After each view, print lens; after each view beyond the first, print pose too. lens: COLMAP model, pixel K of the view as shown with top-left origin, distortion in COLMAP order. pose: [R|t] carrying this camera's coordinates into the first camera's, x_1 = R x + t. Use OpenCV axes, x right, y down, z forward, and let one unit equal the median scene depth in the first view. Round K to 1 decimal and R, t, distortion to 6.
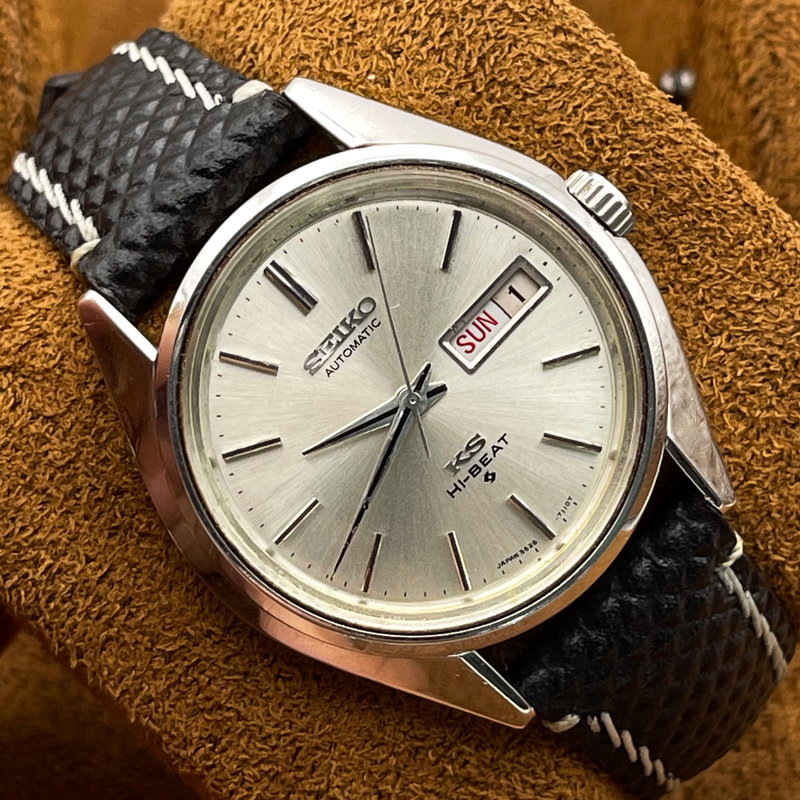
lens RADIAL K [[2700.2, 0, 420.9], [0, 2700.2, 475.5], [0, 0, 1]] dist [0.198694, 1.155381]
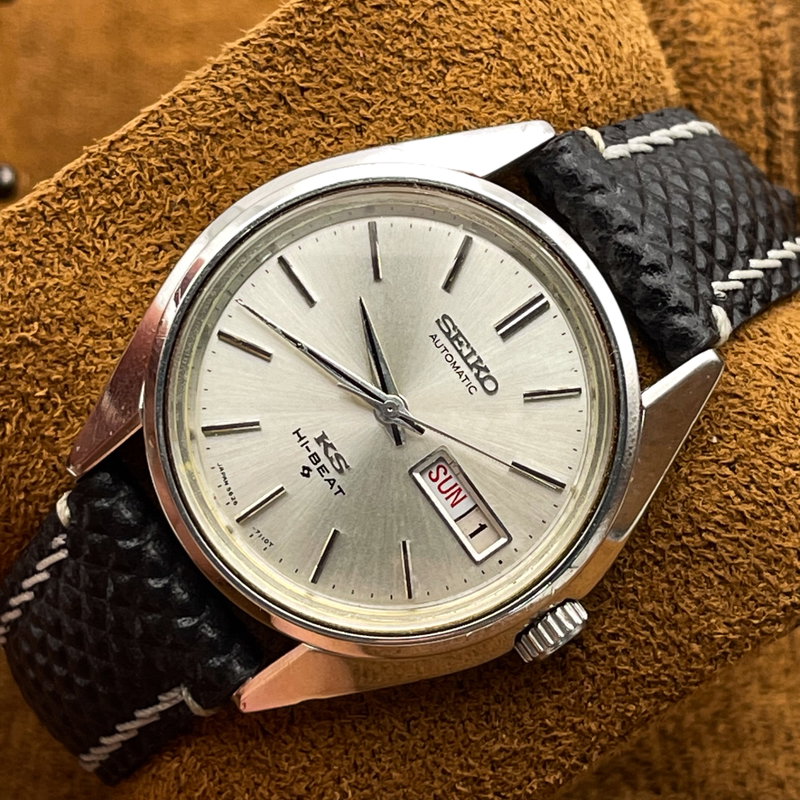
lens RADIAL K [[2700.2, 0, 420.9], [0, 2700.2, 475.5], [0, 0, 1]] dist [0.198694, 1.155381]
pose [[-0.182189, 0.976779, -0.112735, 0.132553], [-0.982417, -0.176075, 0.062084, -0.104663], [0.040792, 0.122064, 0.991684, -0.021235]]
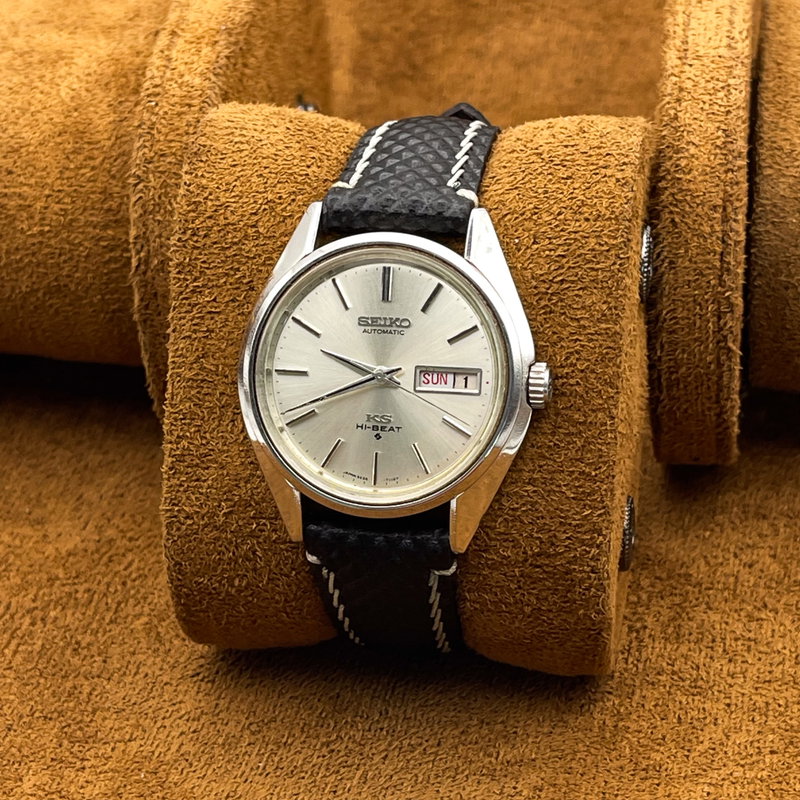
lens RADIAL K [[2154.9, 0, 399.0], [0, 2154.9, 459.6], [0, 0, 1]] dist [0.355613, 0.060679]
pose [[0.622370, 0.763196, -0.173746, 0.289694], [-0.743288, 0.645839, 0.174403, -0.245682], [0.245315, 0.020600, 0.969224, -0.382021]]
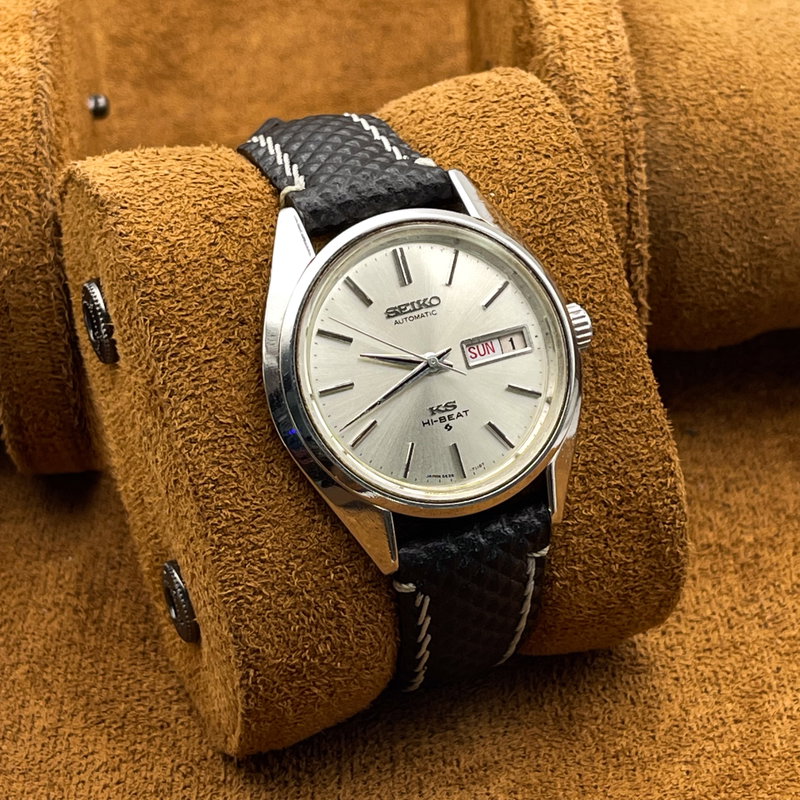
lens RADIAL K [[2154.9, 0, 399.0], [0, 2154.9, 459.6], [0, 0, 1]] dist [0.355613, 0.060679]
pose [[0.852547, 0.509767, 0.115328, -0.138367], [-0.478269, 0.849907, -0.221174, 0.314839], [-0.210765, 0.133403, 0.968391, -0.254090]]
